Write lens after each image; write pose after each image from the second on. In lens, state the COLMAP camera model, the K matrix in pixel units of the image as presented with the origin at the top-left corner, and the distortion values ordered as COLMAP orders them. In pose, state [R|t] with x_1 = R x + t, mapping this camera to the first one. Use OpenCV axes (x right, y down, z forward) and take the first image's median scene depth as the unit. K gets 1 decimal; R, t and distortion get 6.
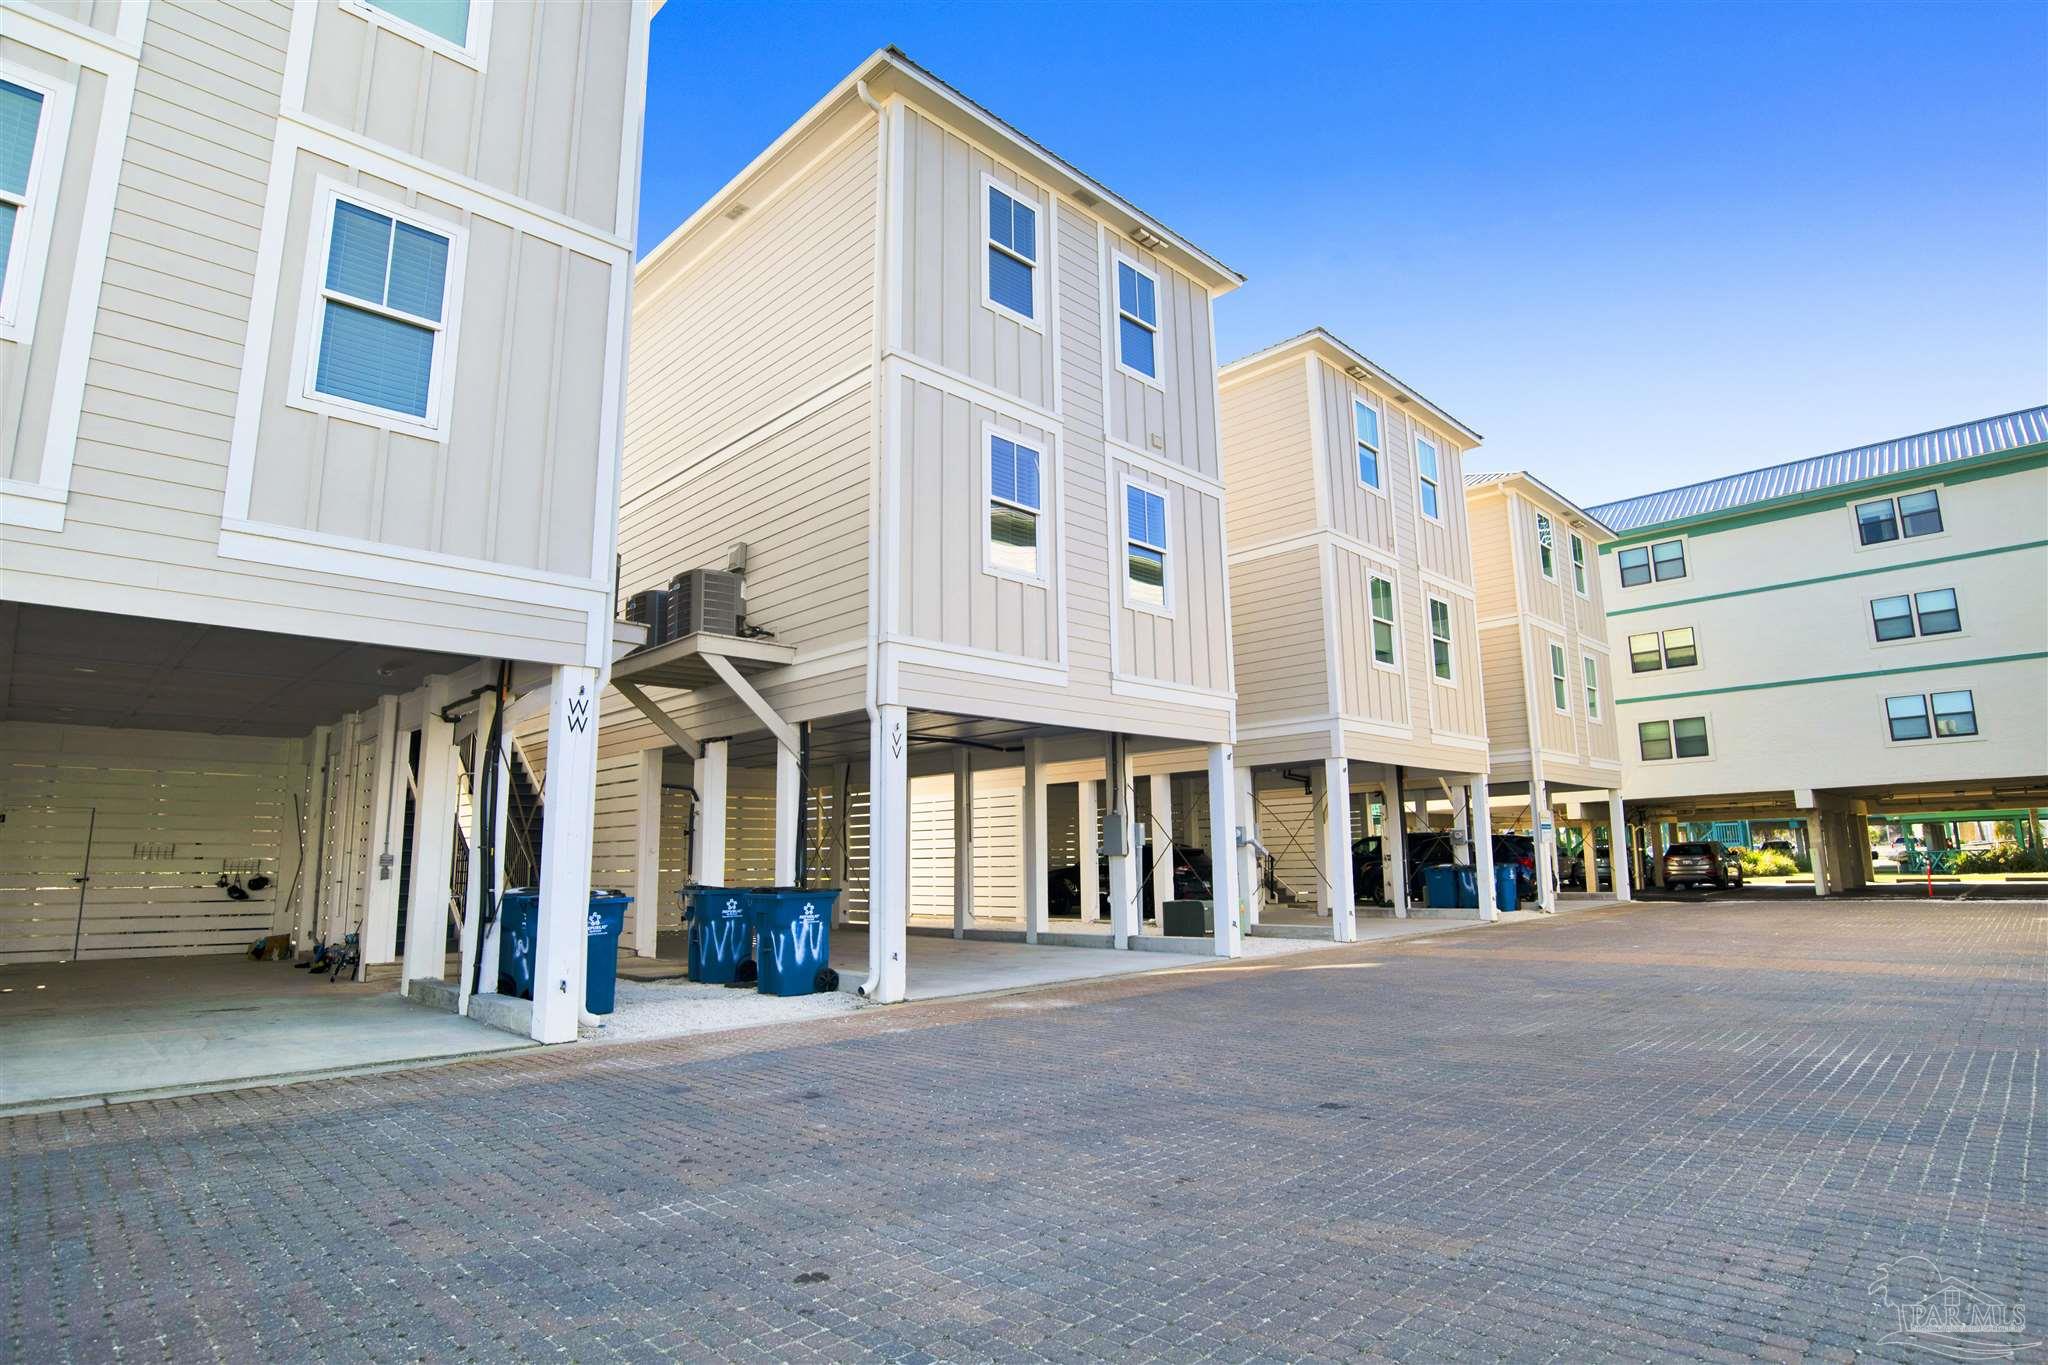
lens RADIAL K [[1092.7, 0, 1024.0], [0, 1092.7, 682.5], [0, 0, 1]] dist [-0.005493, -0.000909]
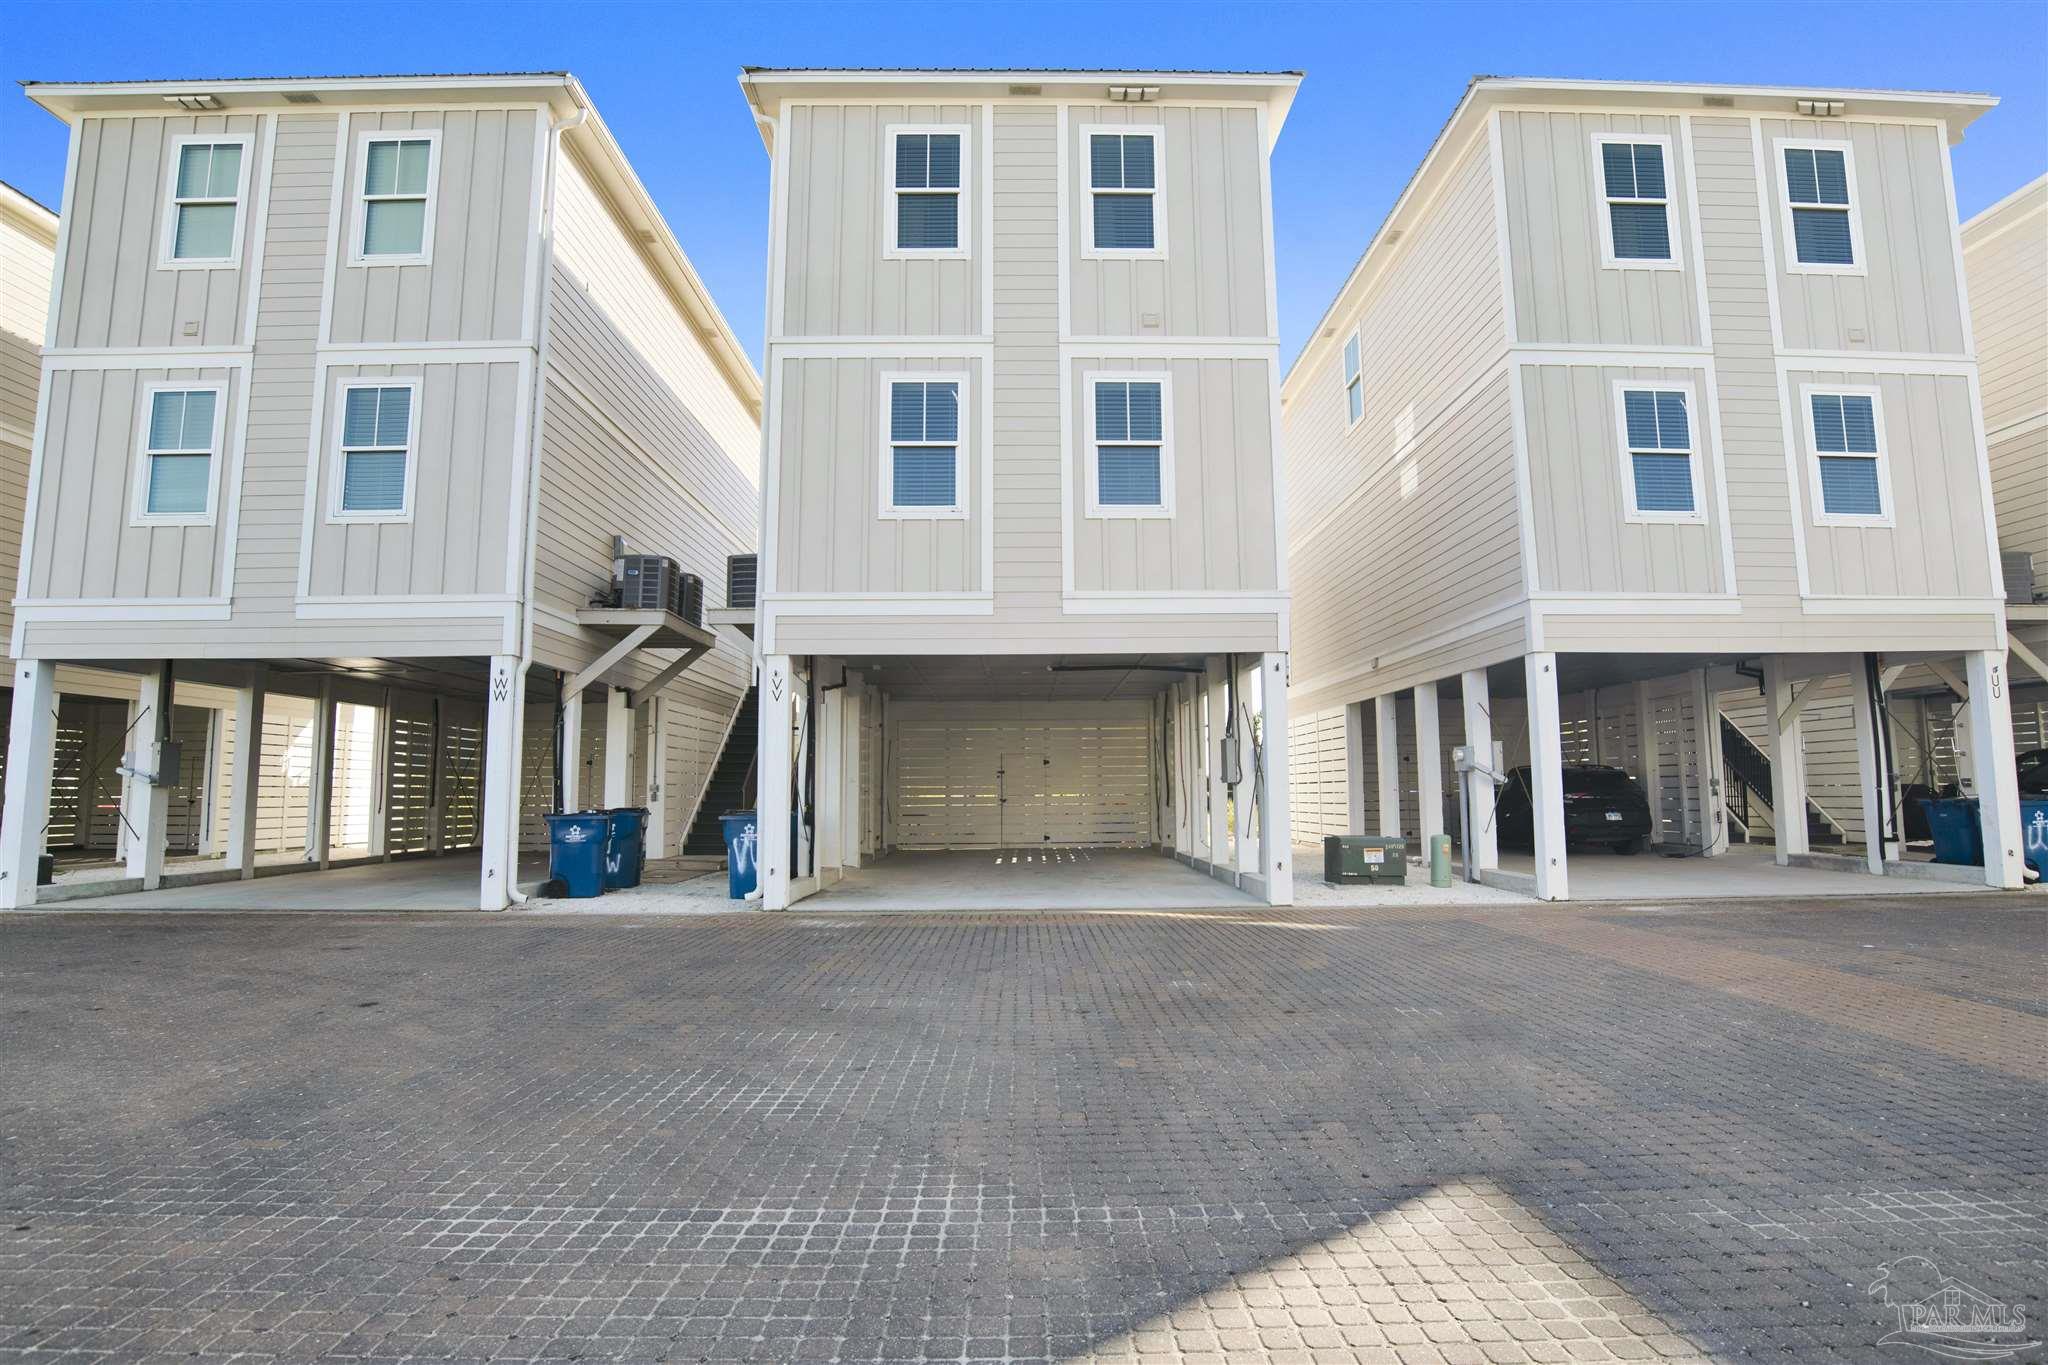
lens RADIAL K [[1092.7, 0, 1024.0], [0, 1092.7, 682.5], [0, 0, 1]] dist [-0.005493, -0.000909]
pose [[0.719449, -0.065615, -0.691439, 0.261696], [0.120714, 0.992189, 0.031449, -0.048024], [0.683974, -0.106092, 0.721750, -0.194887]]
